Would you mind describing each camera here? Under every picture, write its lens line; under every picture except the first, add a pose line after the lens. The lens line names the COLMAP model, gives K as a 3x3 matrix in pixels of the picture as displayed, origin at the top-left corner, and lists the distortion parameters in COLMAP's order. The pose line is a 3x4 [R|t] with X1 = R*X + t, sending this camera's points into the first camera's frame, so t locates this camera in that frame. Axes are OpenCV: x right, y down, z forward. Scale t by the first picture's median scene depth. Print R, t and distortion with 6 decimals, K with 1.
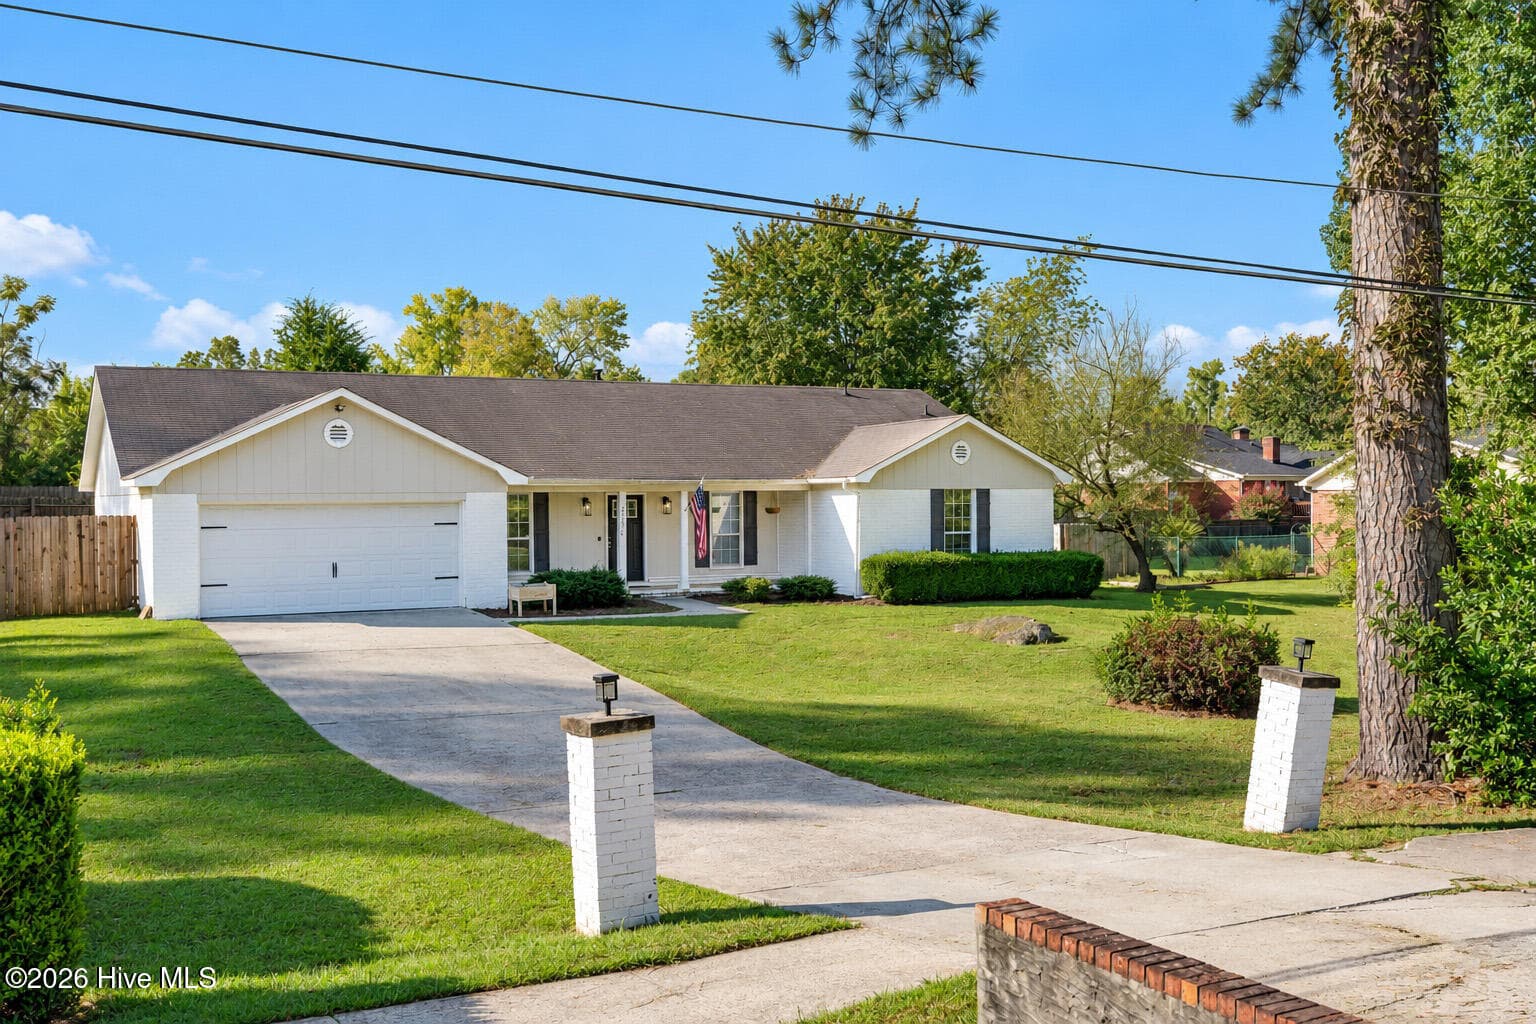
lens RADIAL K [[1501.6, 0, 768.0], [0, 1501.6, 512.0], [0, 0, 1]] dist [0.008963, -0.007153]
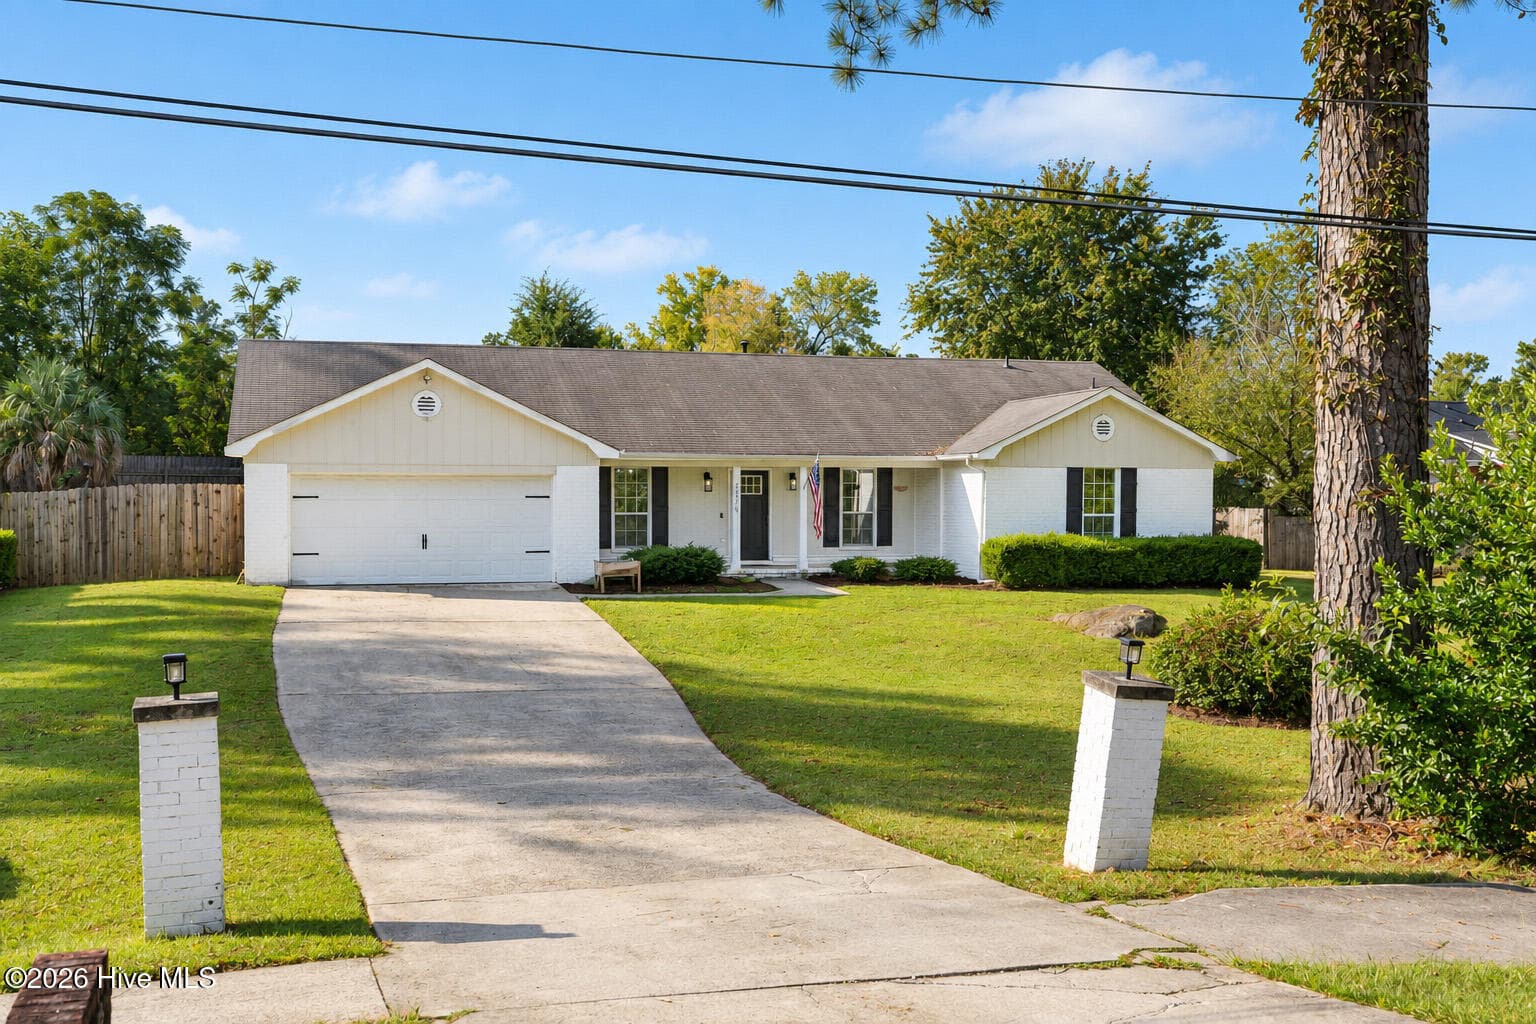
lens RADIAL K [[1501.6, 0, 768.0], [0, 1501.6, 512.0], [0, 0, 1]] dist [0.008963, -0.007153]
pose [[0.979981, 0.016622, -0.198397, 0.111722], [-0.013970, 0.999793, 0.014764, 0.001339], [0.198602, -0.011697, 0.980010, 0.050729]]
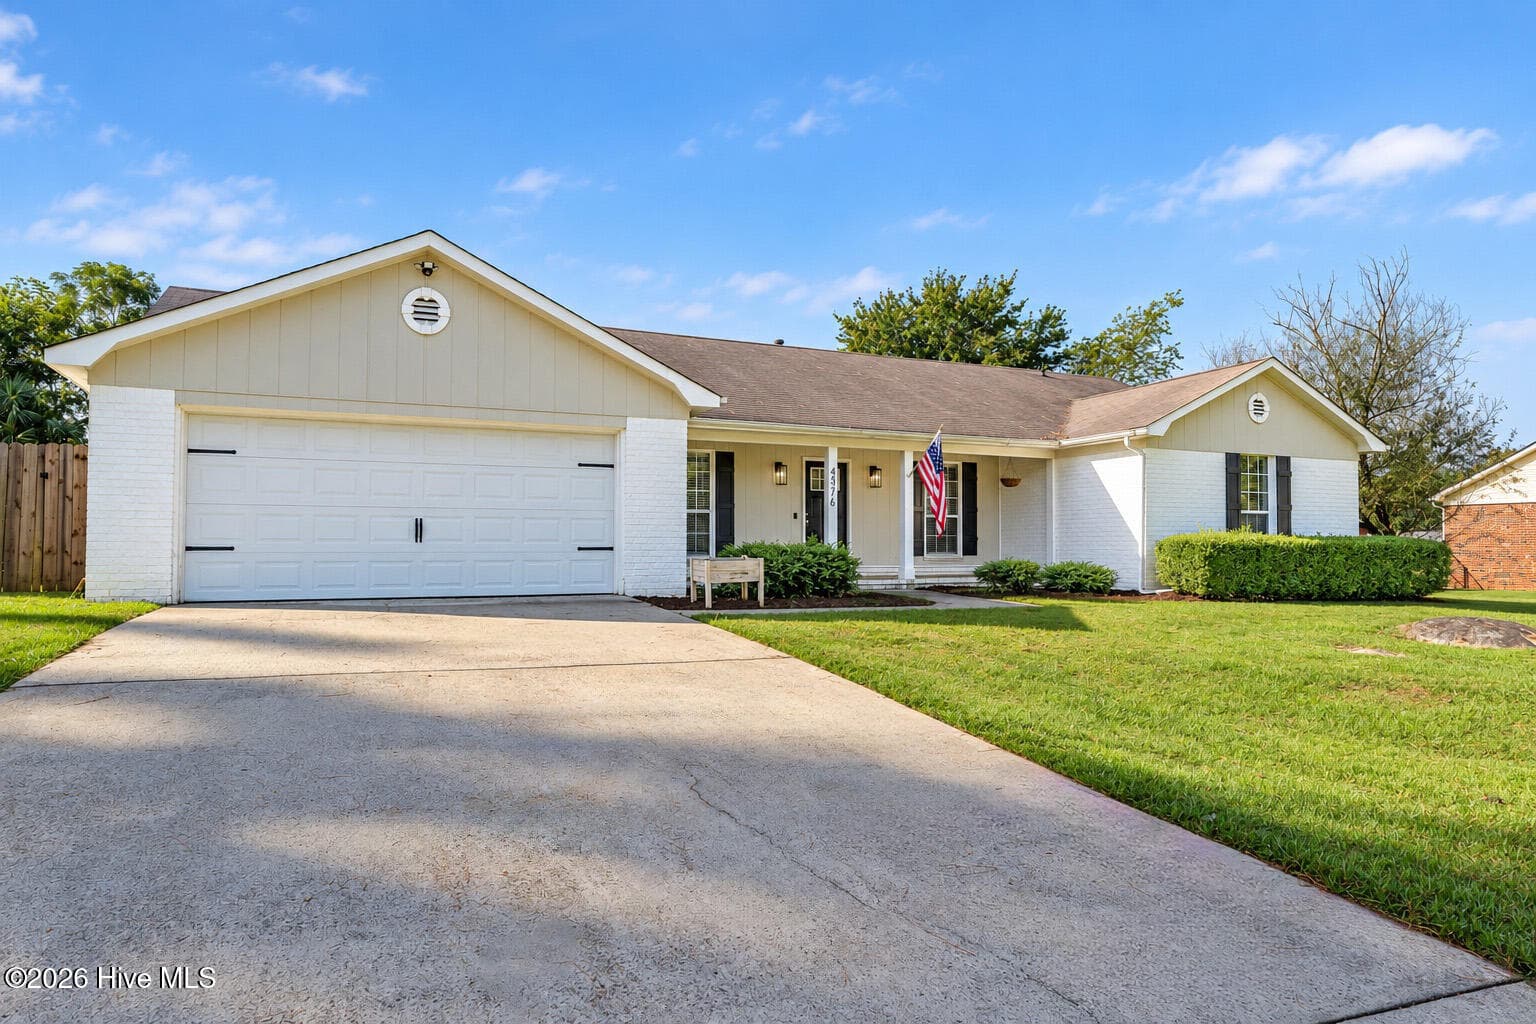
lens RADIAL K [[932.1, 0, 768.0], [0, 932.1, 512.0], [0, 0, 1]] dist [-0.001472, -0.000595]
pose [[0.998048, 0.006730, -0.062081, -0.096376], [-0.009684, 0.998829, -0.047406, 0.040186], [0.061689, 0.047915, 0.996945, 0.509411]]
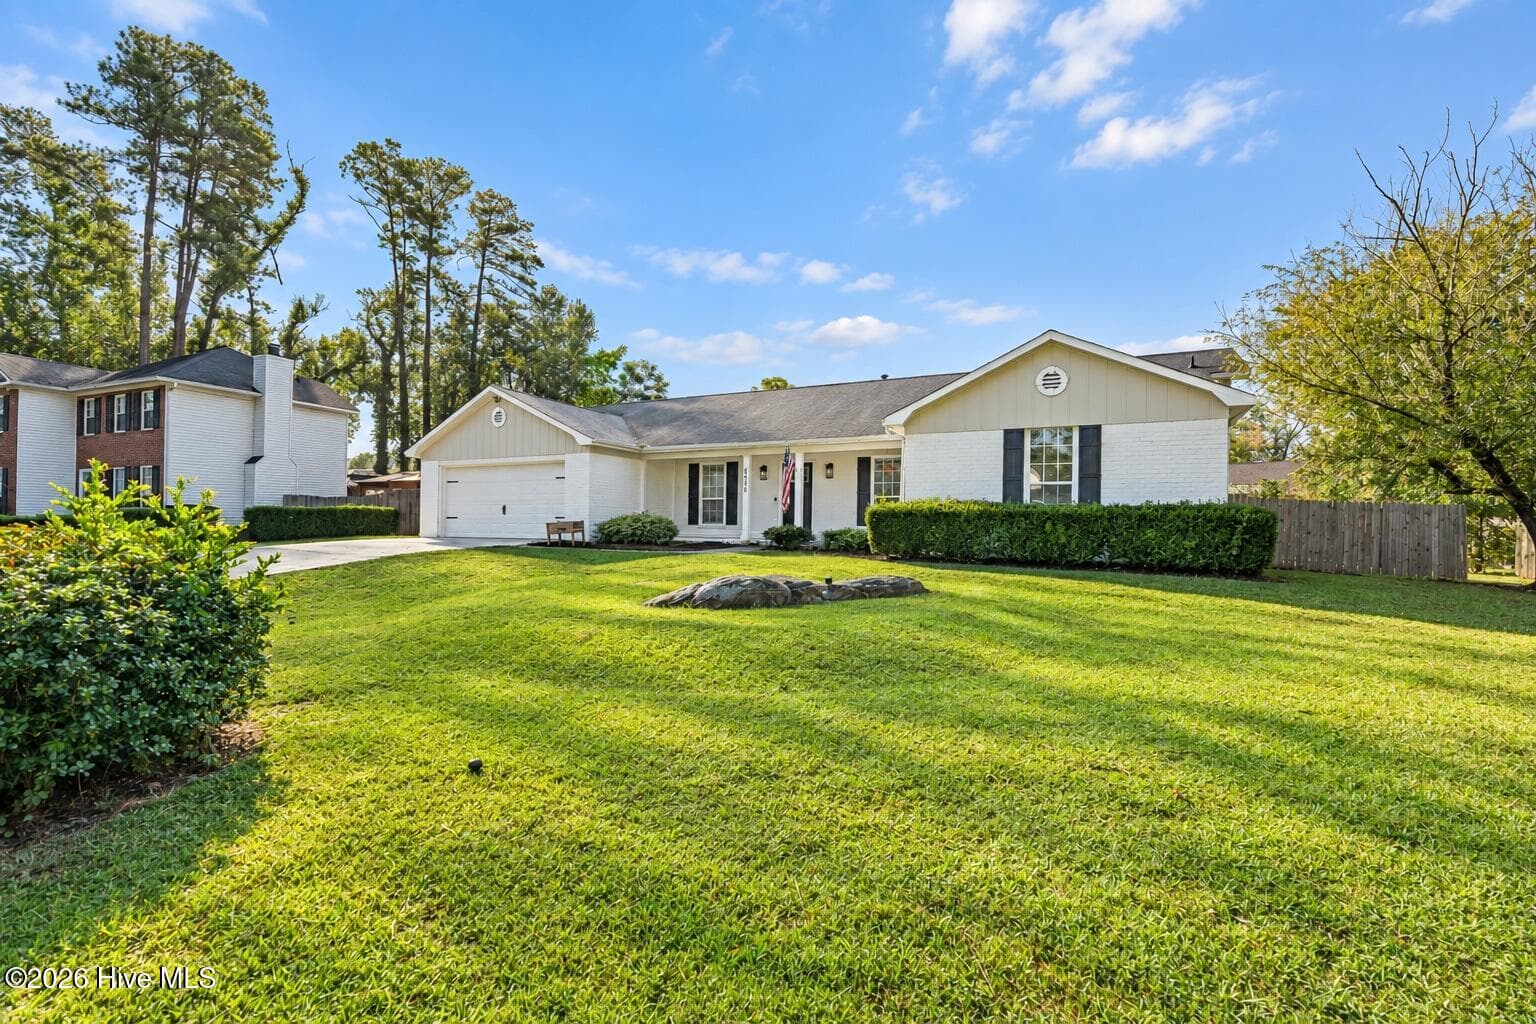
lens RADIAL K [[670.1, 0, 768.0], [0, 670.1, 512.0], [0, 0, 1]] dist [-0.007384, -0.000098]
pose [[0.591208, -0.006045, -0.806496, 0.329150], [-0.023190, 0.999431, -0.024491, 0.042397], [0.806186, 0.033182, 0.590732, 0.678417]]
